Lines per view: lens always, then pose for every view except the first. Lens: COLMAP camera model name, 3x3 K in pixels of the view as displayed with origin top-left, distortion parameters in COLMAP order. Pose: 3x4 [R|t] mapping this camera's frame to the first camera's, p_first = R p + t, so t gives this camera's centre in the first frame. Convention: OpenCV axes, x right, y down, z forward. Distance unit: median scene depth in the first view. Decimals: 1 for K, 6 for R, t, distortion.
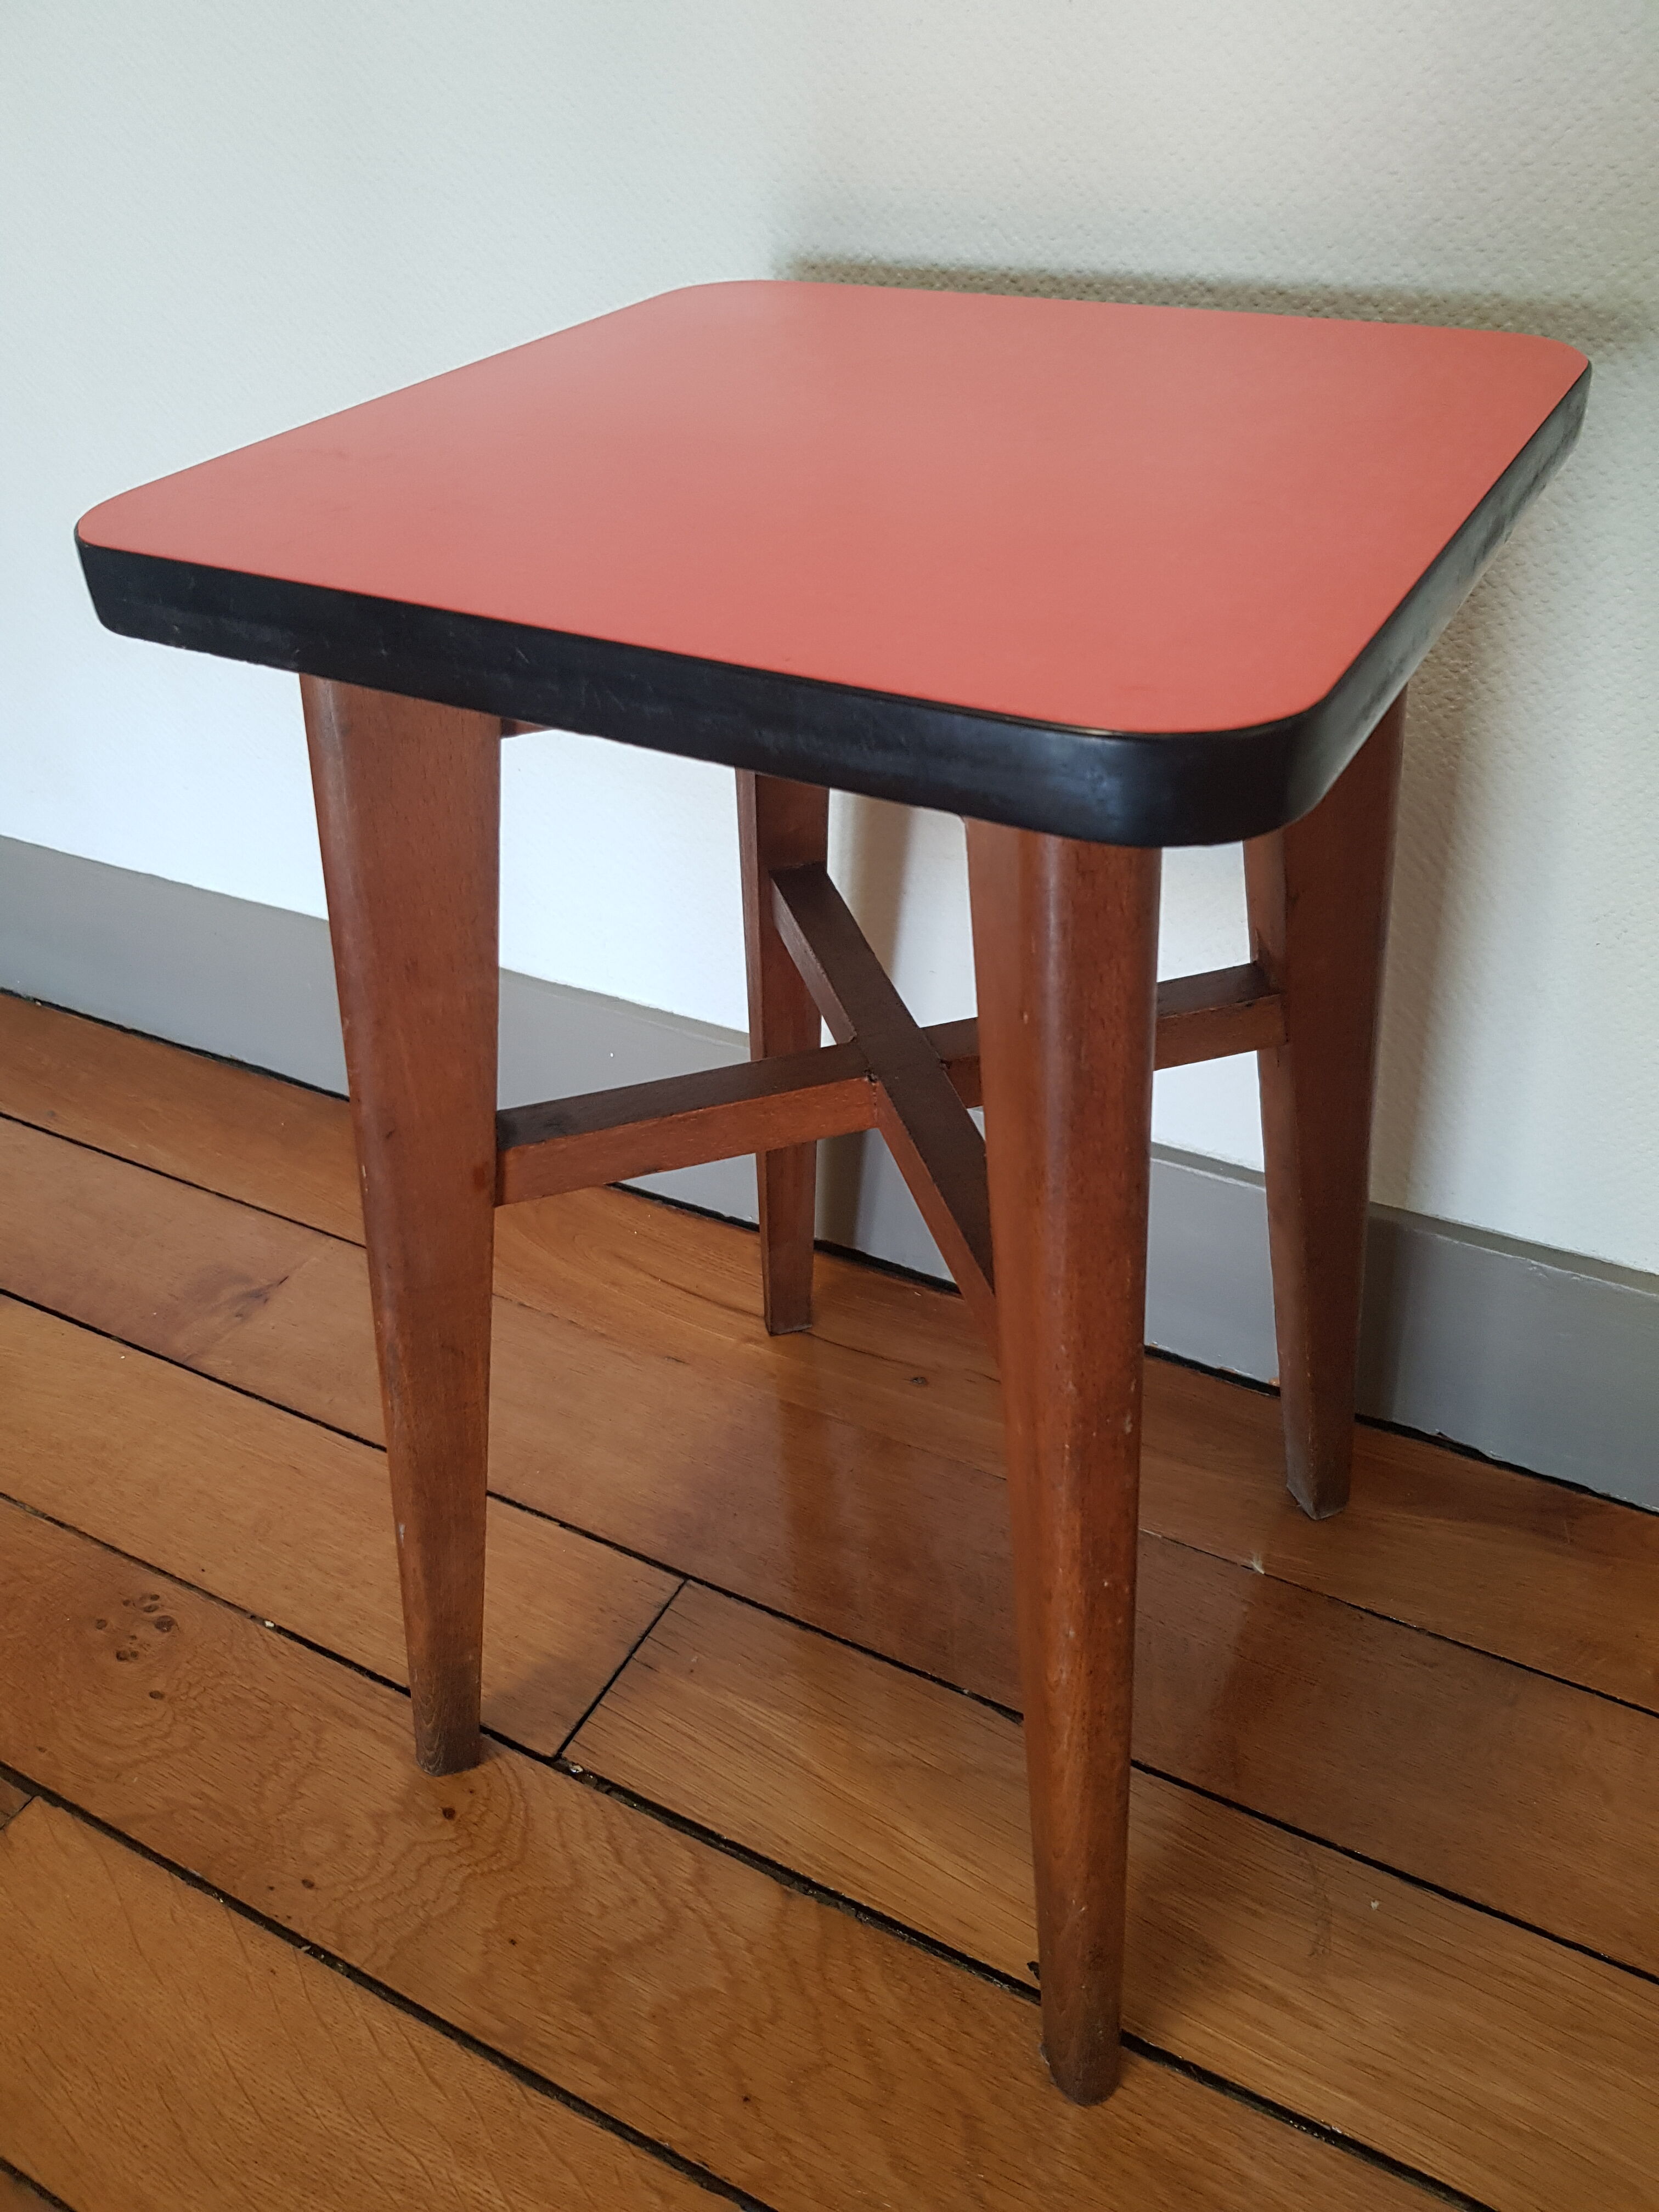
lens RADIAL K [[1753.1, 0, 829.2], [0, 1753.1, 1081.4], [0, 0, 1]] dist [0.041200, -0.088957]
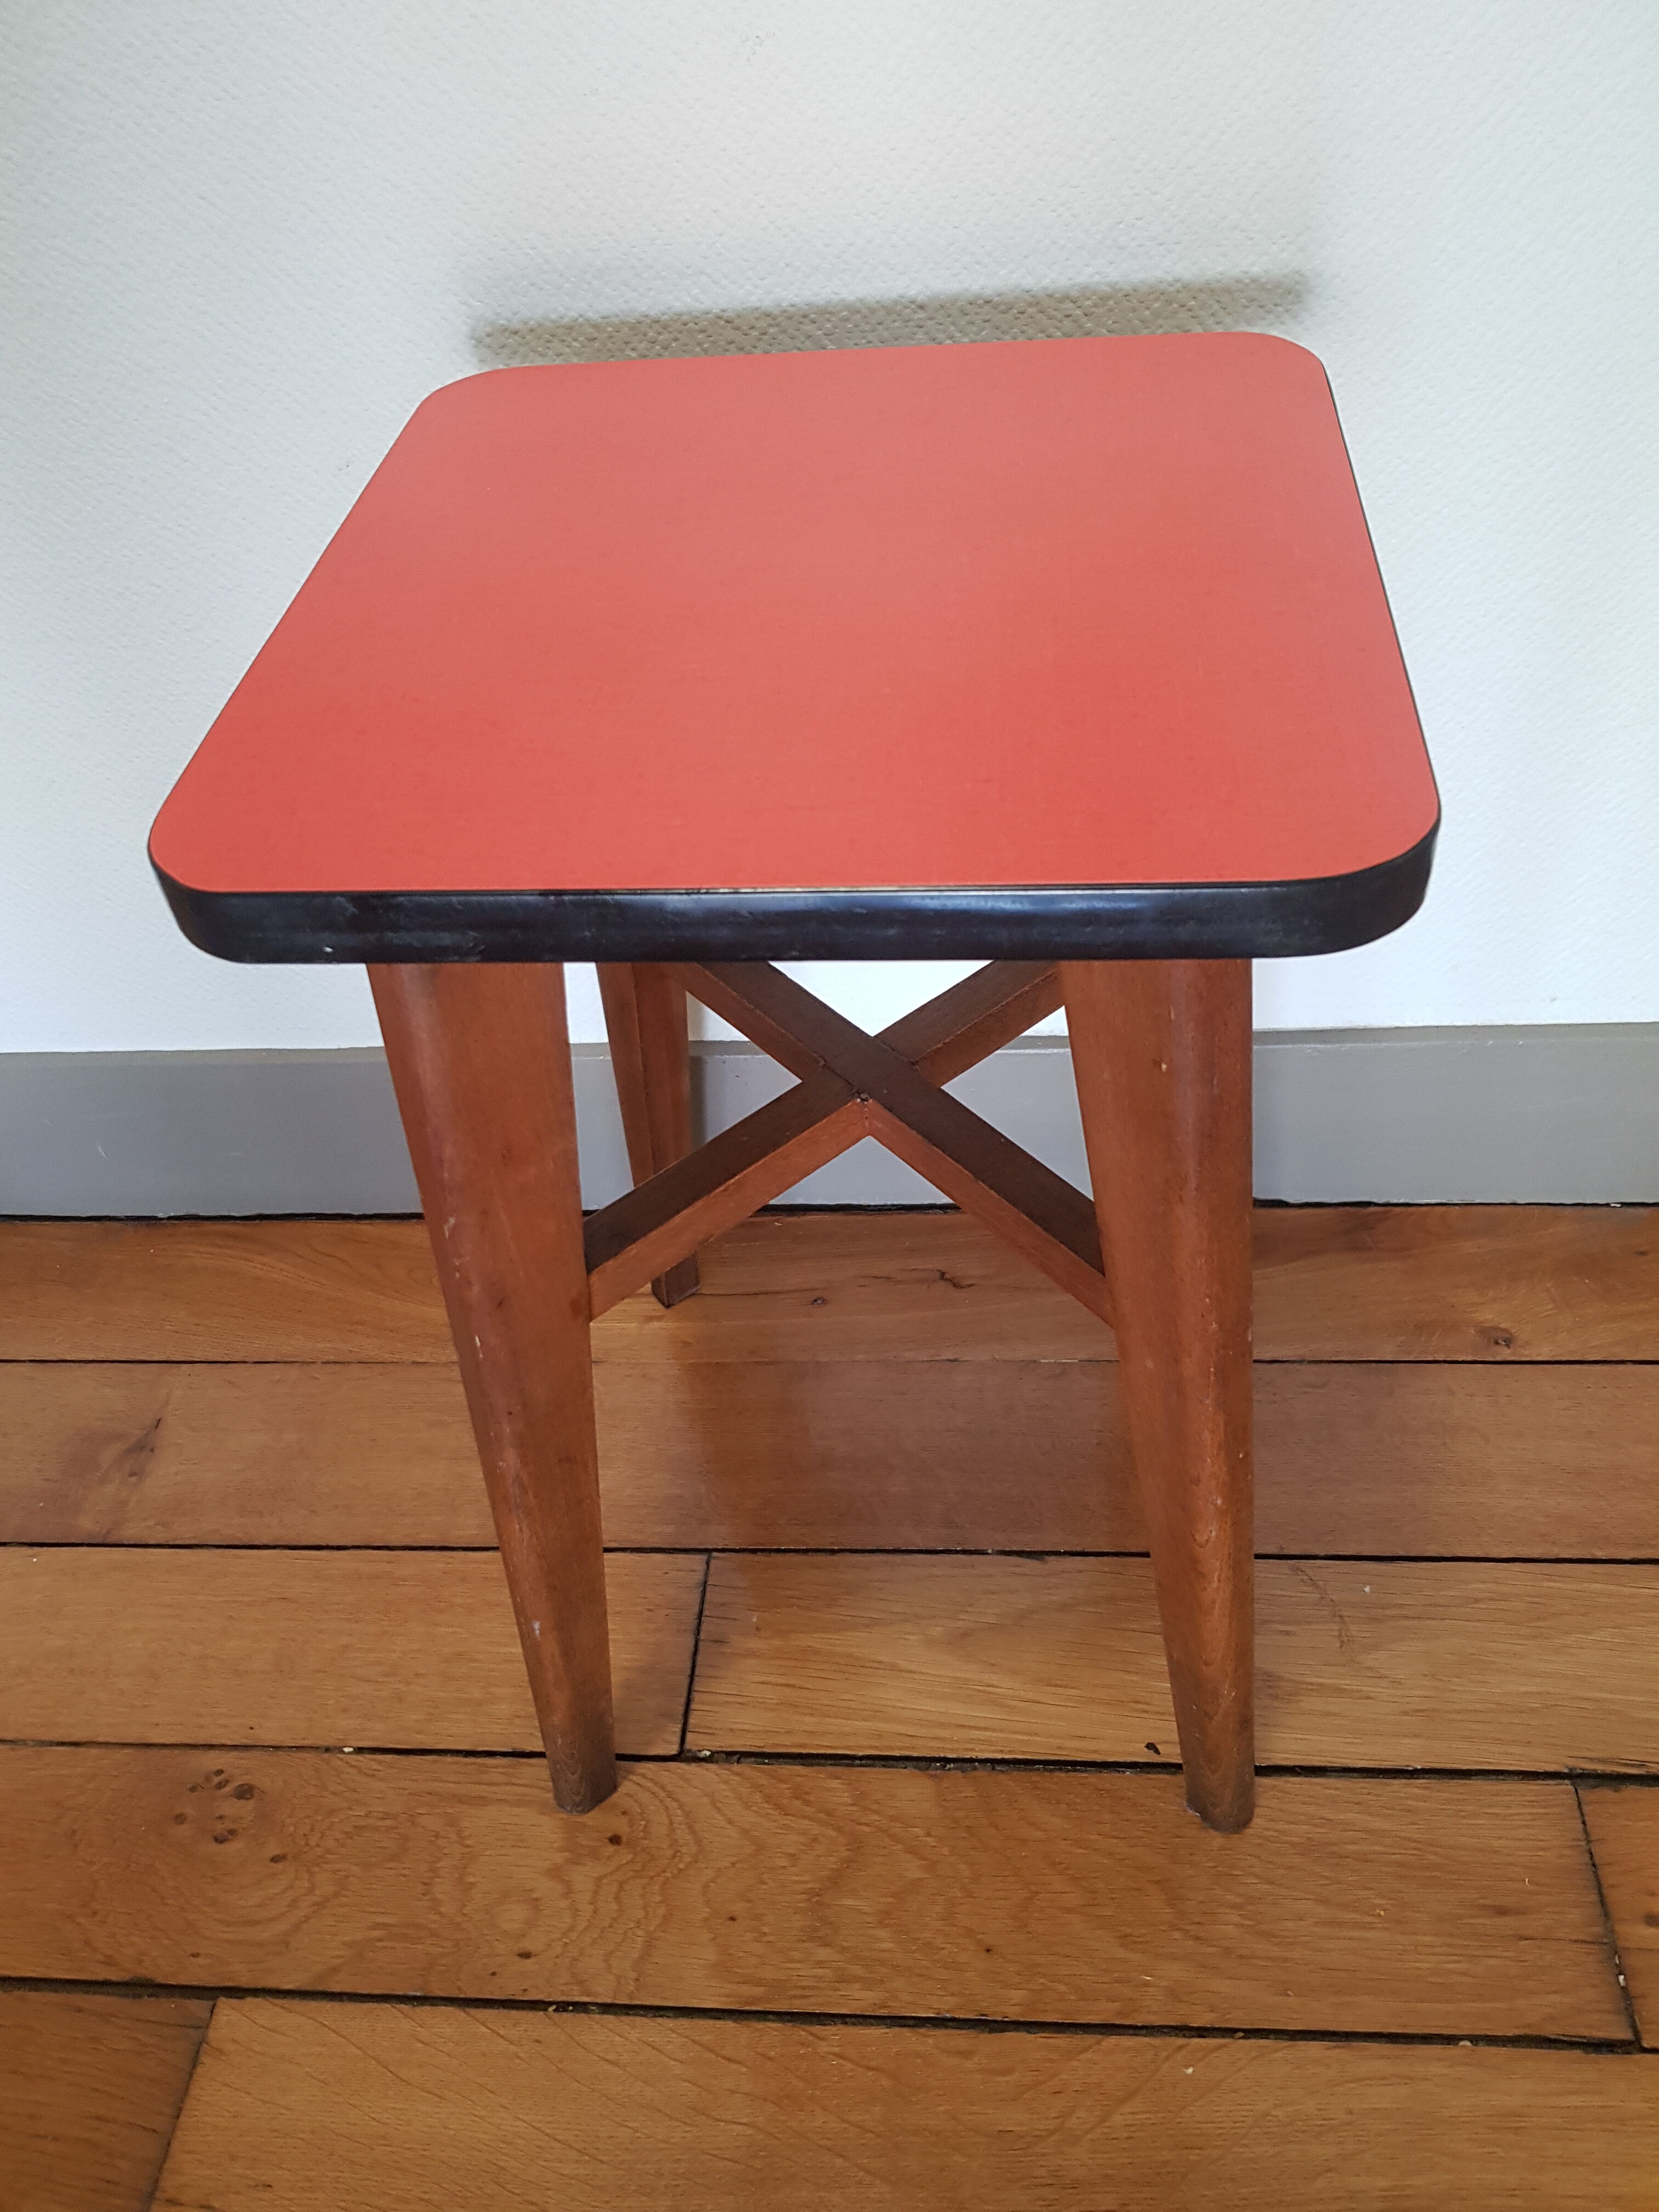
lens RADIAL K [[1753.1, 0, 853.1], [0, 1753.1, 1083.9], [0, 0, 1]] dist [0.041200, -0.088957]
pose [[0.909505, -0.308435, 0.278691, -0.253390], [0.273601, 0.948898, 0.157276, -0.164593], [-0.312959, -0.066793, 0.947415, -0.044689]]
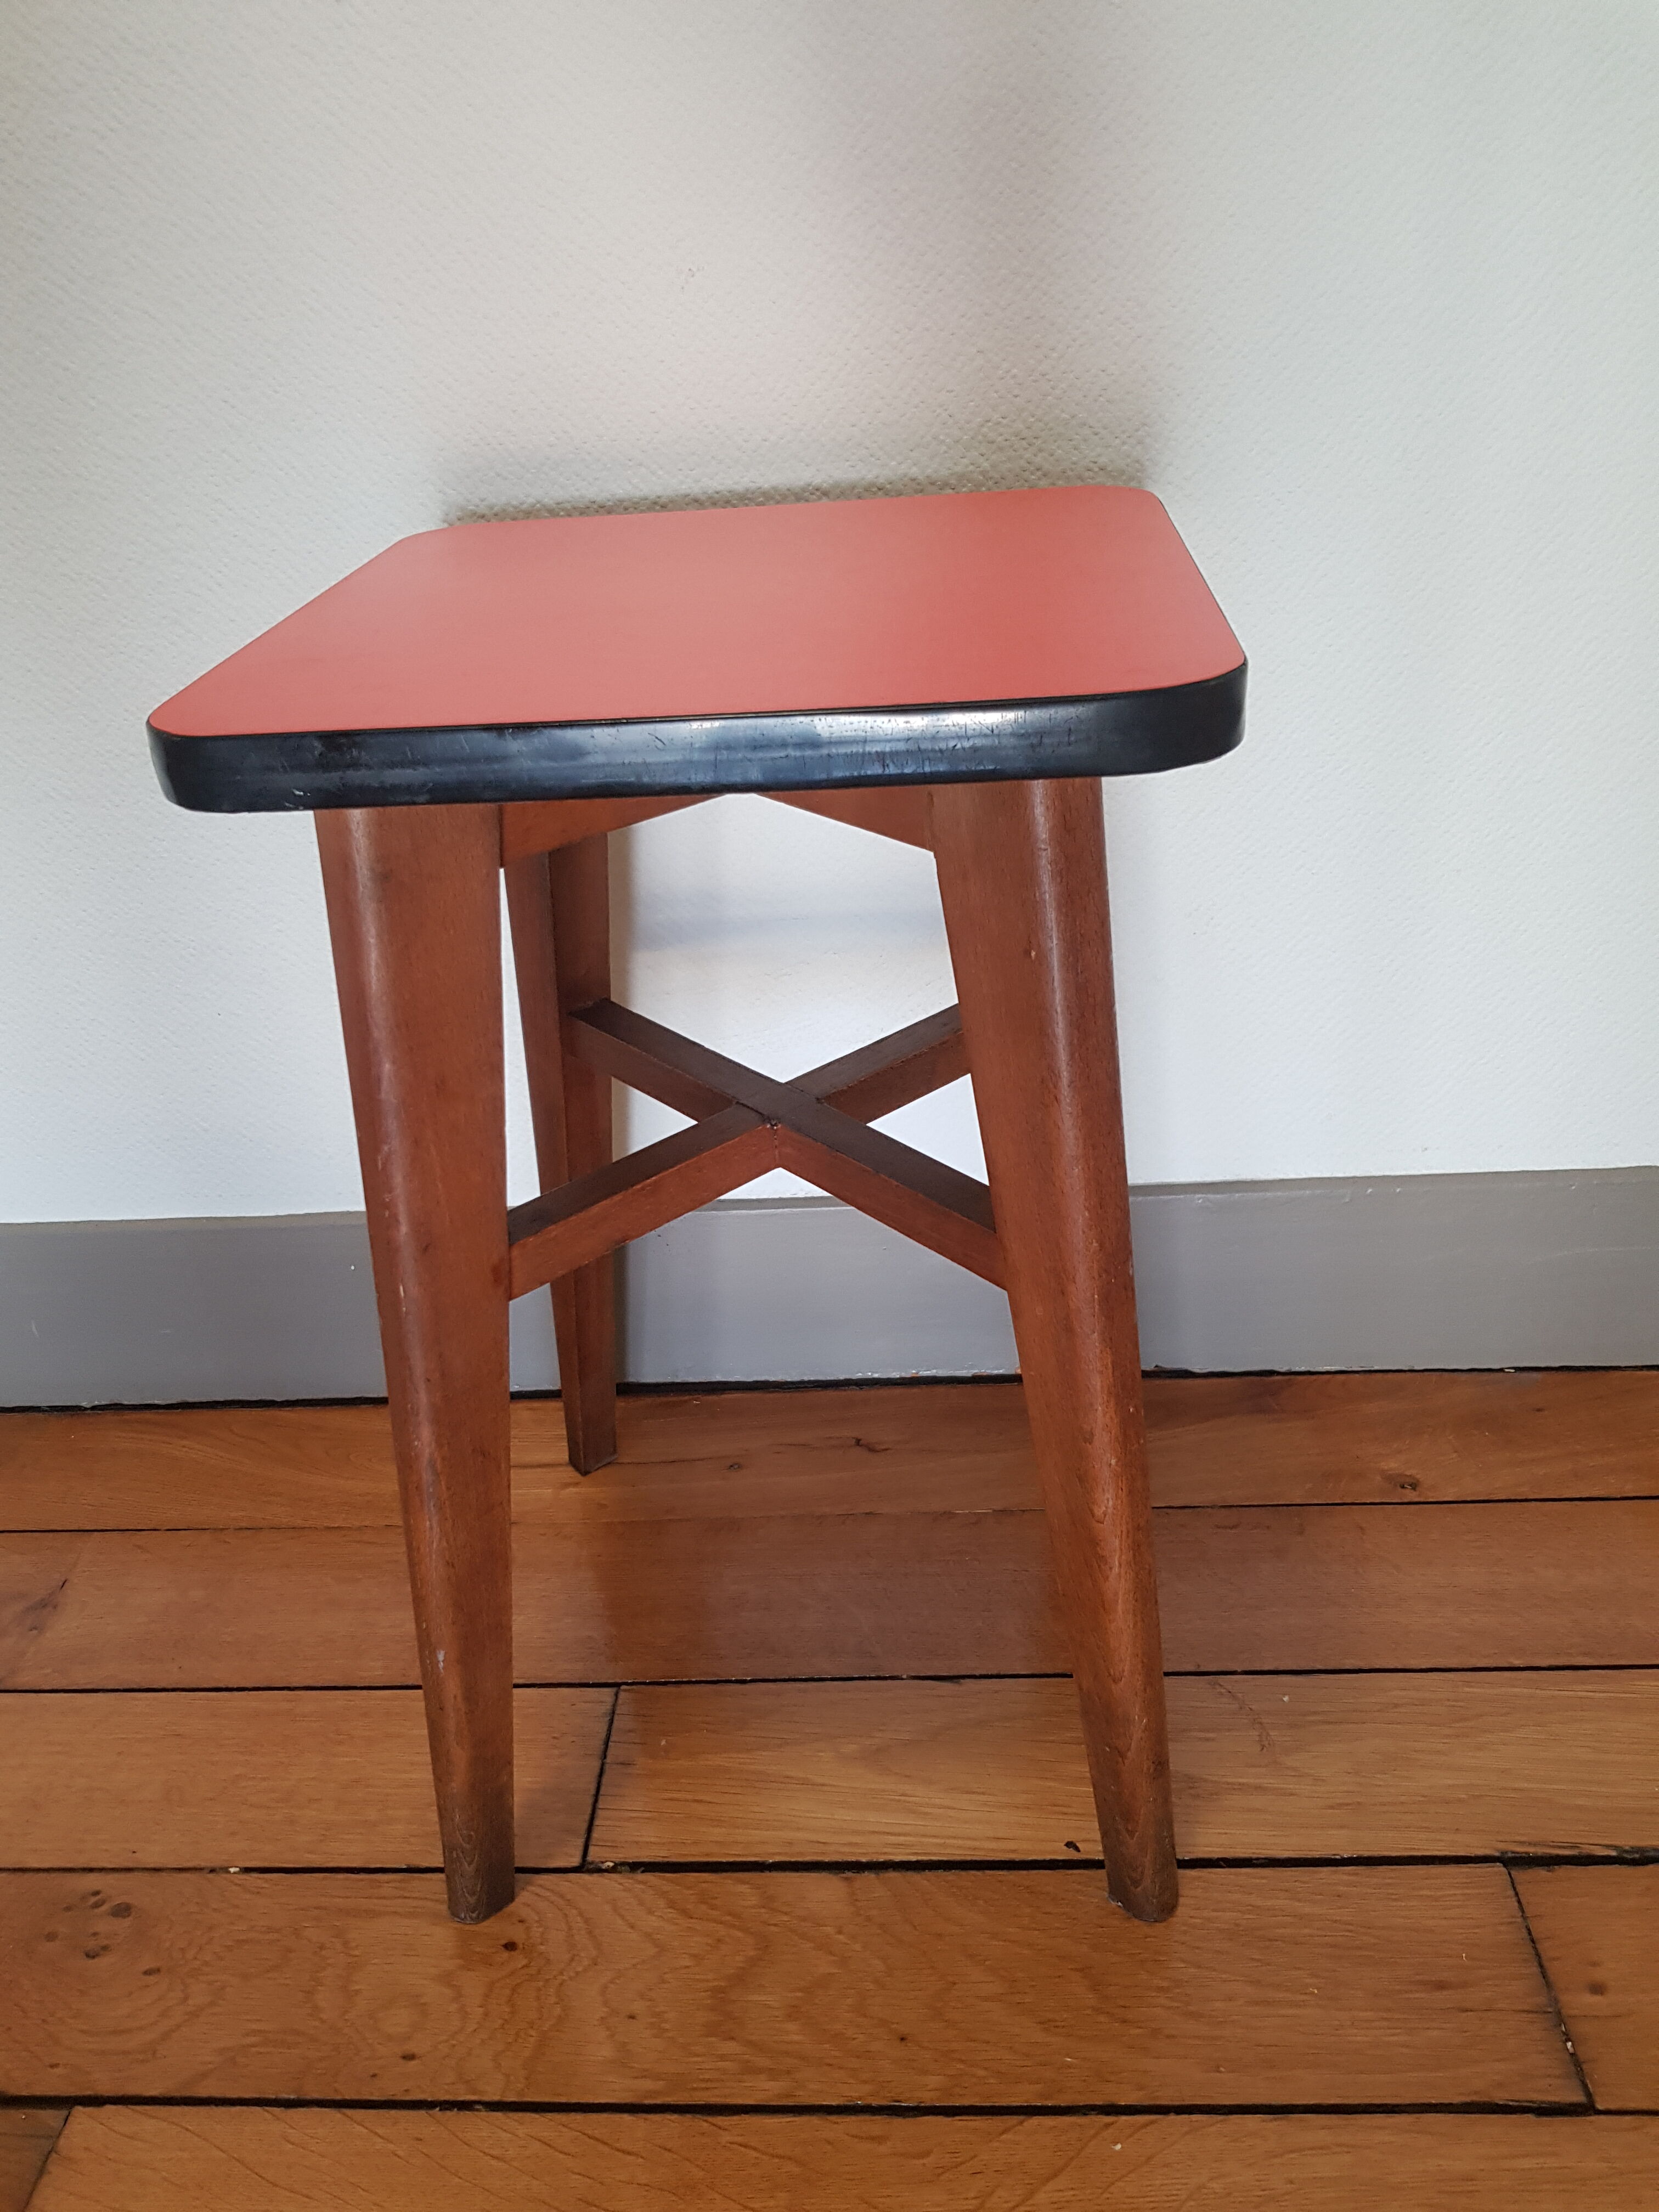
lens RADIAL K [[1753.1, 0, 814.0], [0, 1753.1, 1113.4], [0, 0, 1]] dist [0.041200, -0.088957]
pose [[0.904932, -0.222650, 0.362665, -0.336193], [0.272044, 0.958004, -0.090667, 0.095226], [-0.327248, 0.180708, 0.927498, -0.106219]]
